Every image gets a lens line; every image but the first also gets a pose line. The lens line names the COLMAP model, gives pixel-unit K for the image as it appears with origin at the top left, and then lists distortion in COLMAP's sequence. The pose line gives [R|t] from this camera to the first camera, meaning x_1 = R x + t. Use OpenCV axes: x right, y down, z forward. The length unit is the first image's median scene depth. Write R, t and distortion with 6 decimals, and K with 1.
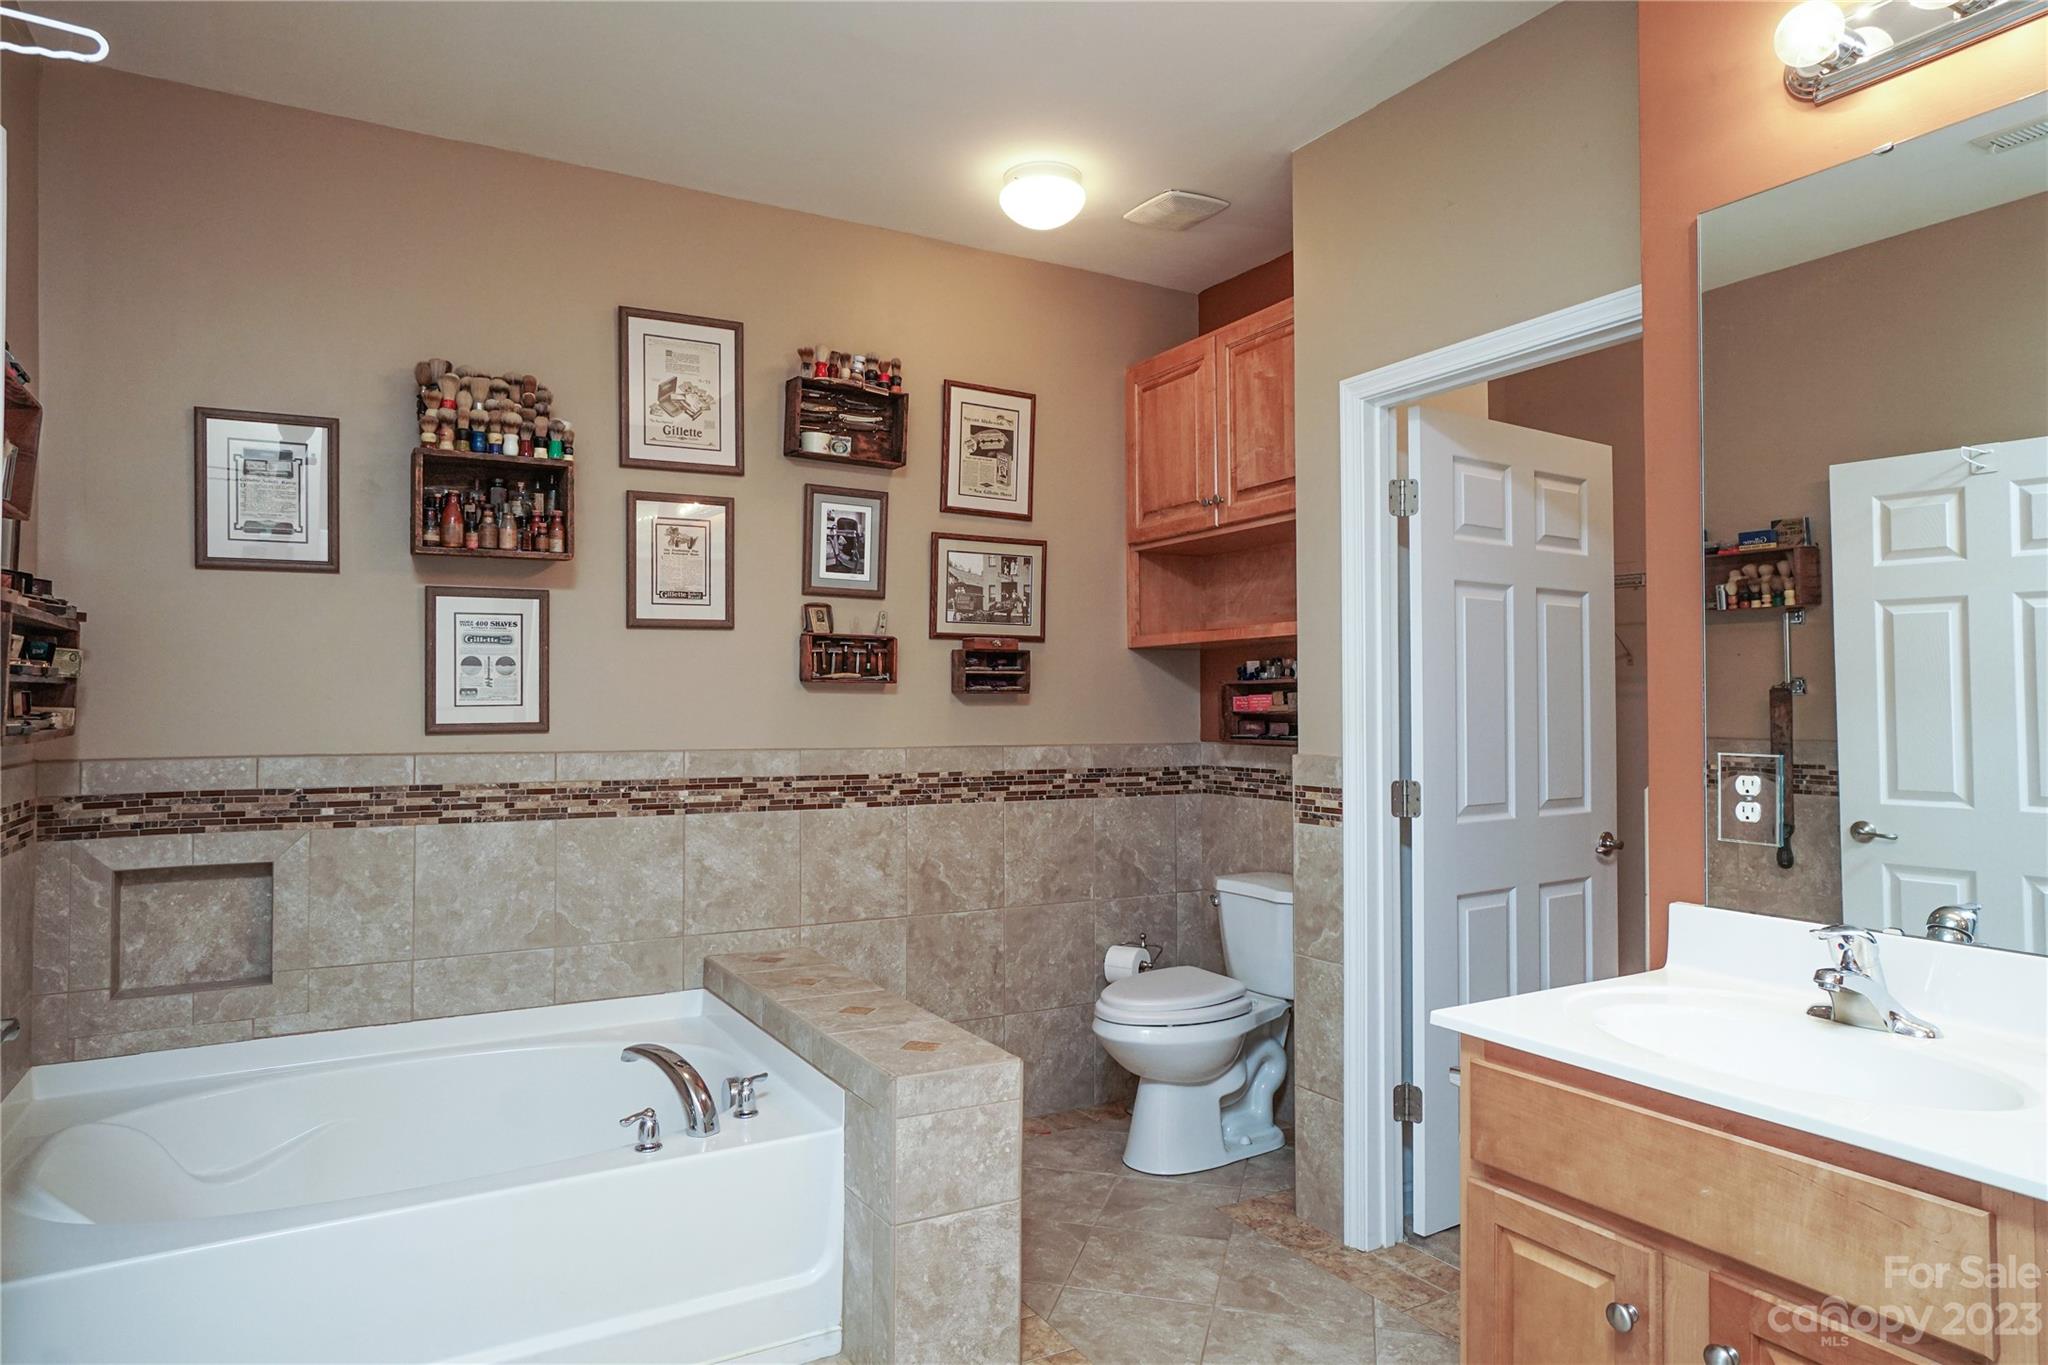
lens RADIAL K [[1200.4, 0, 1024.0], [0, 1200.4, 682.5], [0, 0, 1]] dist [-0.028559, 0.022314]
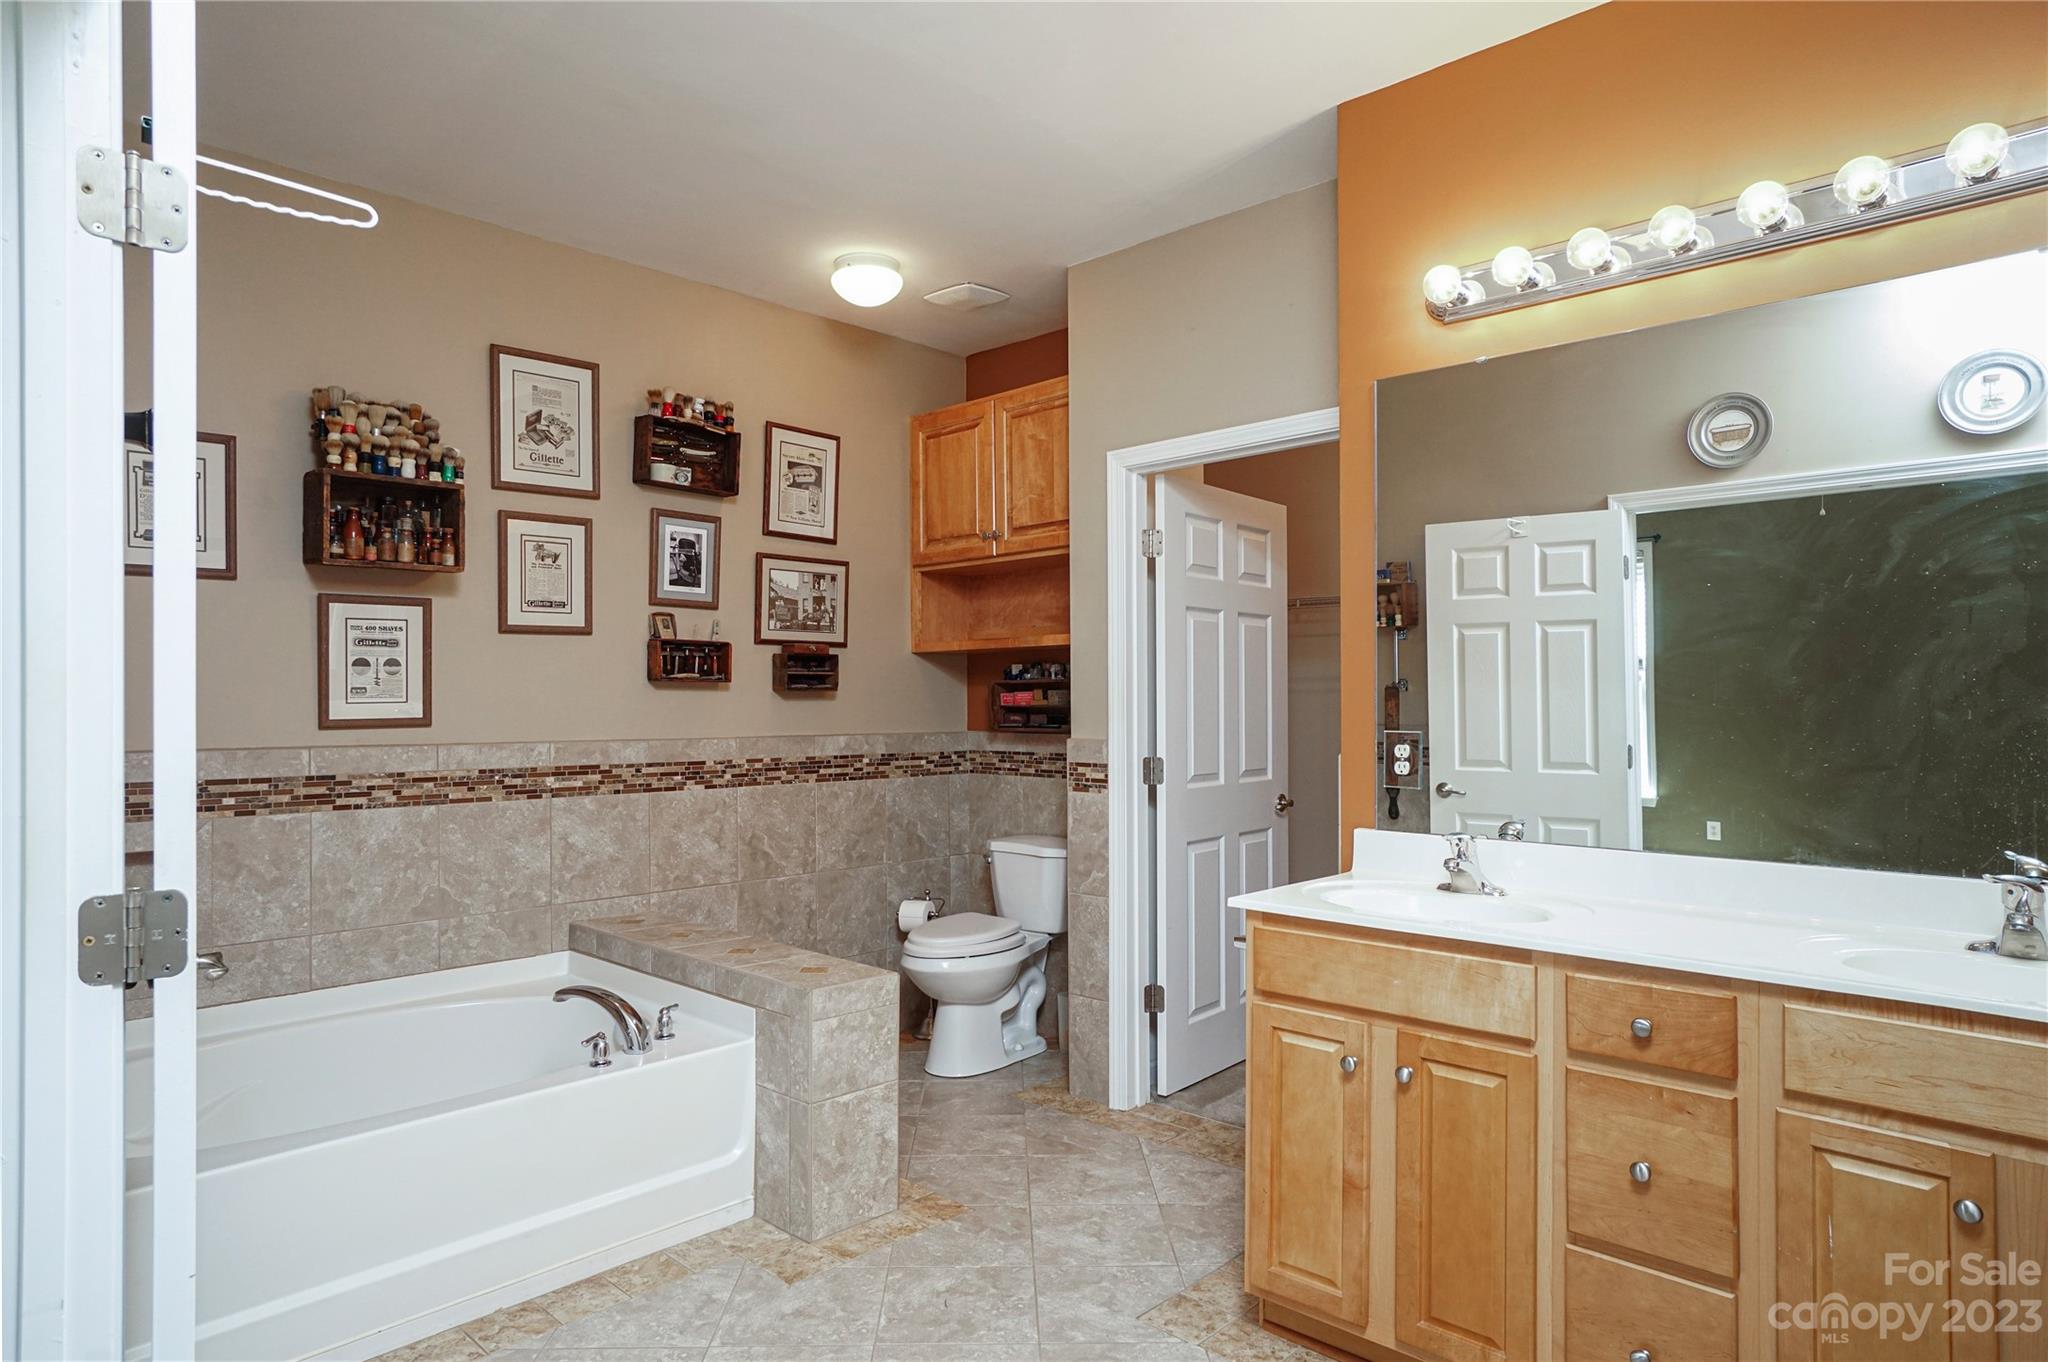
lens RADIAL K [[1159.0, 0, 1029.6], [0, 1159.0, 699.8], [0, 0, 1]] dist [-0.038978, 0.027594]
pose [[0.958891, -0.002489, 0.283762, -0.167057], [-0.002886, 0.999824, 0.018524, -0.004515], [-0.283759, -0.018582, 0.958716, -0.181052]]
